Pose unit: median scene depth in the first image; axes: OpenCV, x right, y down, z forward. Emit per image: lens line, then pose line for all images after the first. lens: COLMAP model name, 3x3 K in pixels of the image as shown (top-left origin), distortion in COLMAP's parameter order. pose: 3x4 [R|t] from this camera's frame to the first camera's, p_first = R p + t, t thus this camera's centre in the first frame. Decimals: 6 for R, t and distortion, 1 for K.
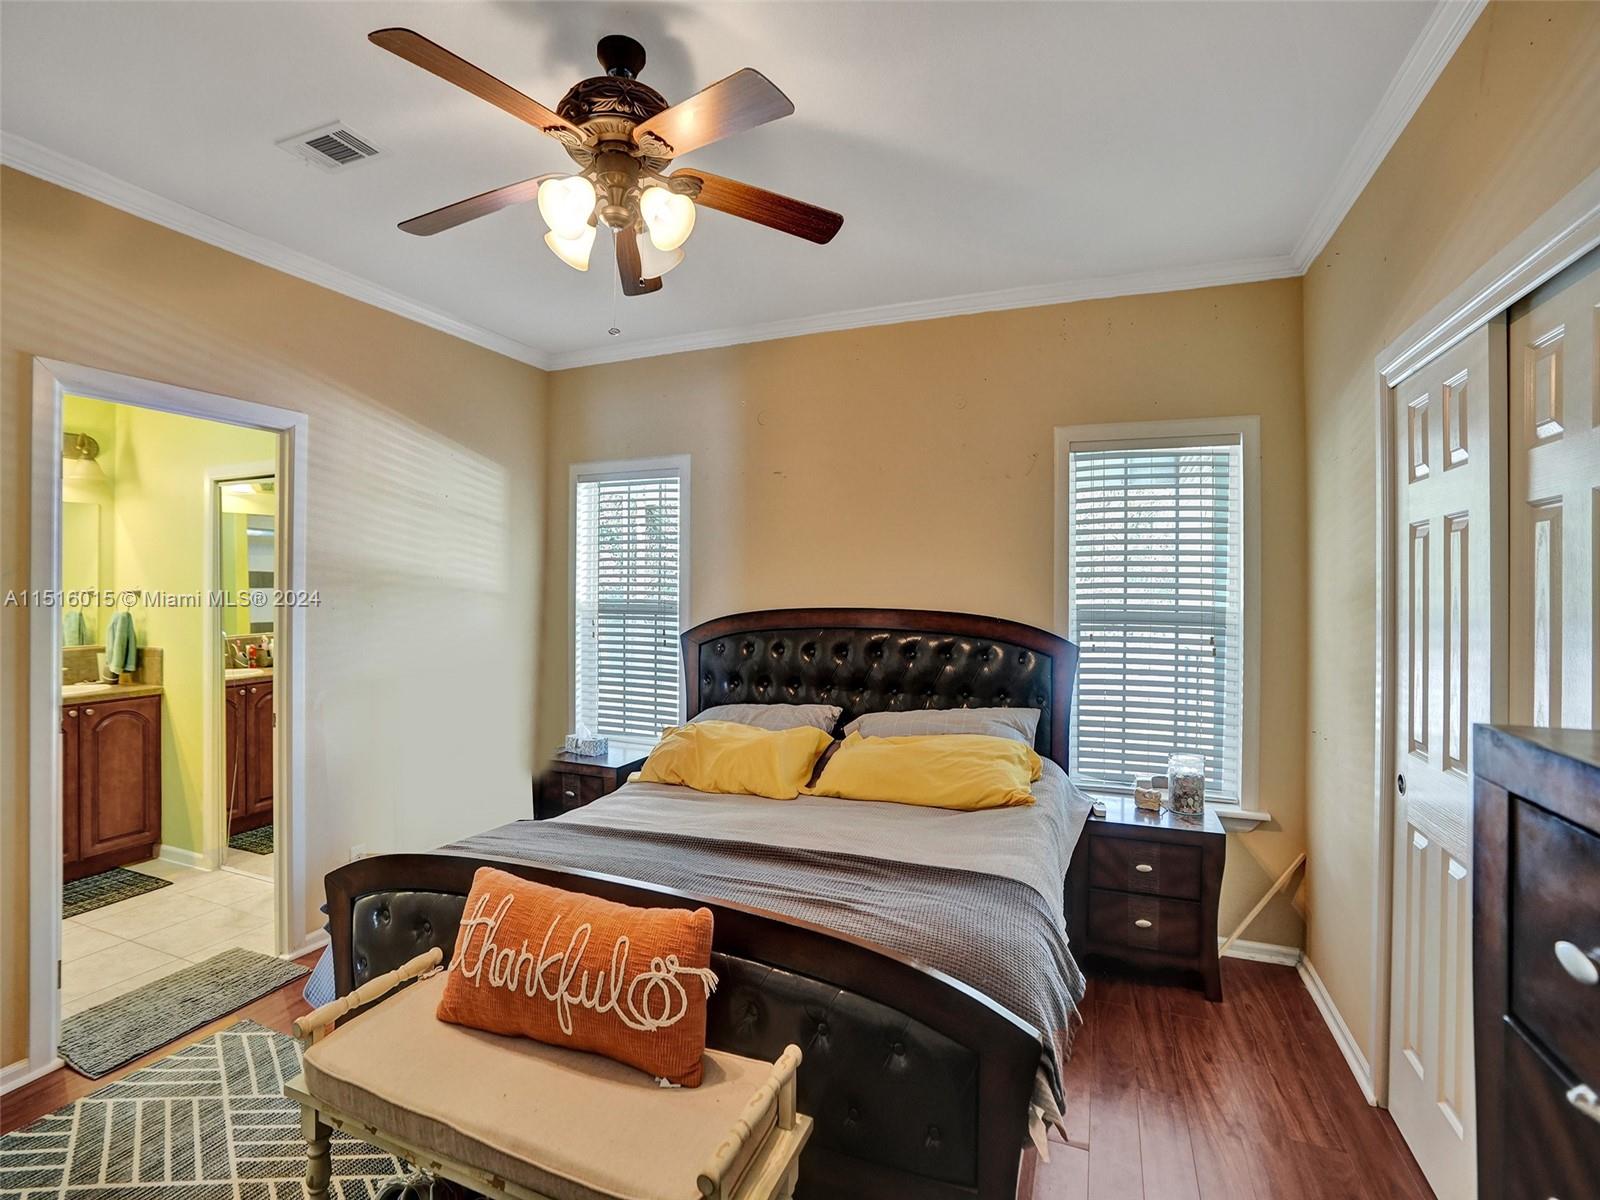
lens RADIAL K [[739.8, 0, 802.7], [0, 739.8, 580.8], [0, 0, 1]] dist [-0.083103, 0.040447]
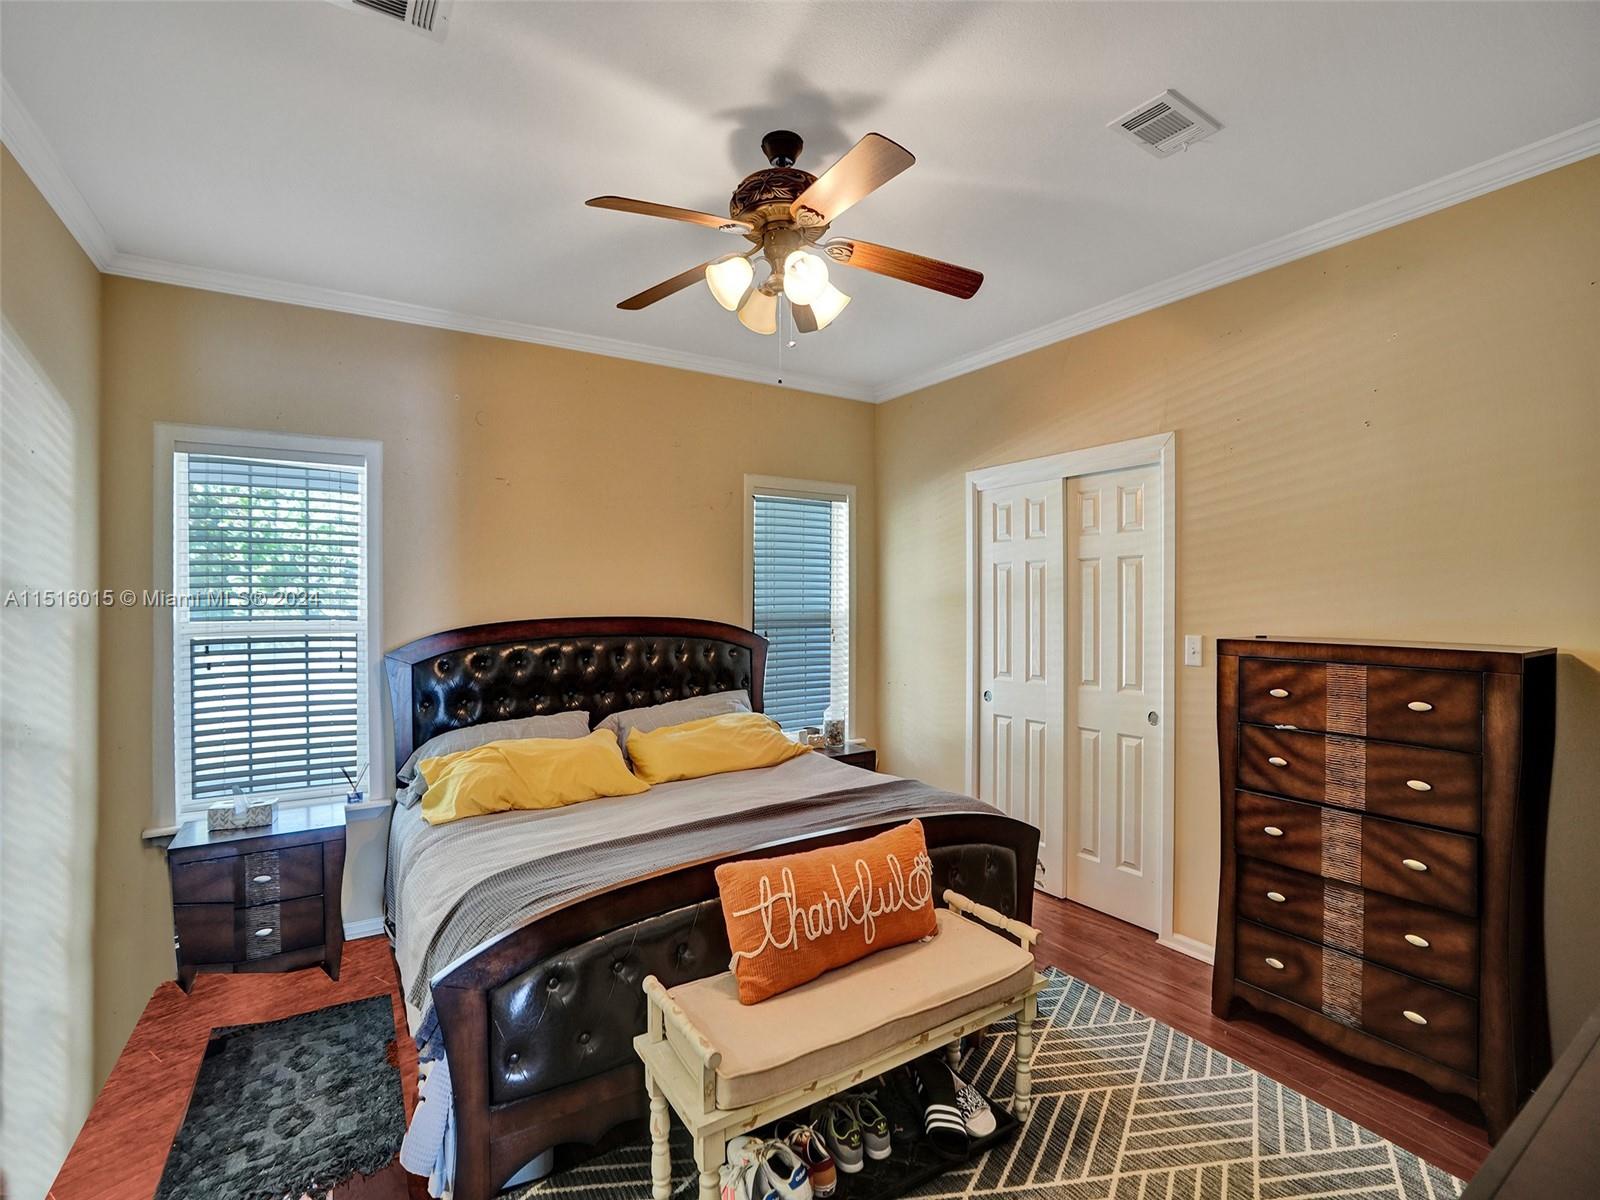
lens RADIAL K [[739.8, 0, 802.7], [0, 739.8, 580.8], [0, 0, 1]] dist [-0.083103, 0.040447]
pose [[0.576083, 0.008891, 0.817343, -1.113031], [-0.001761, 0.999952, -0.009637, -0.008836], [-0.817389, 0.004112, 0.576071, 0.254406]]
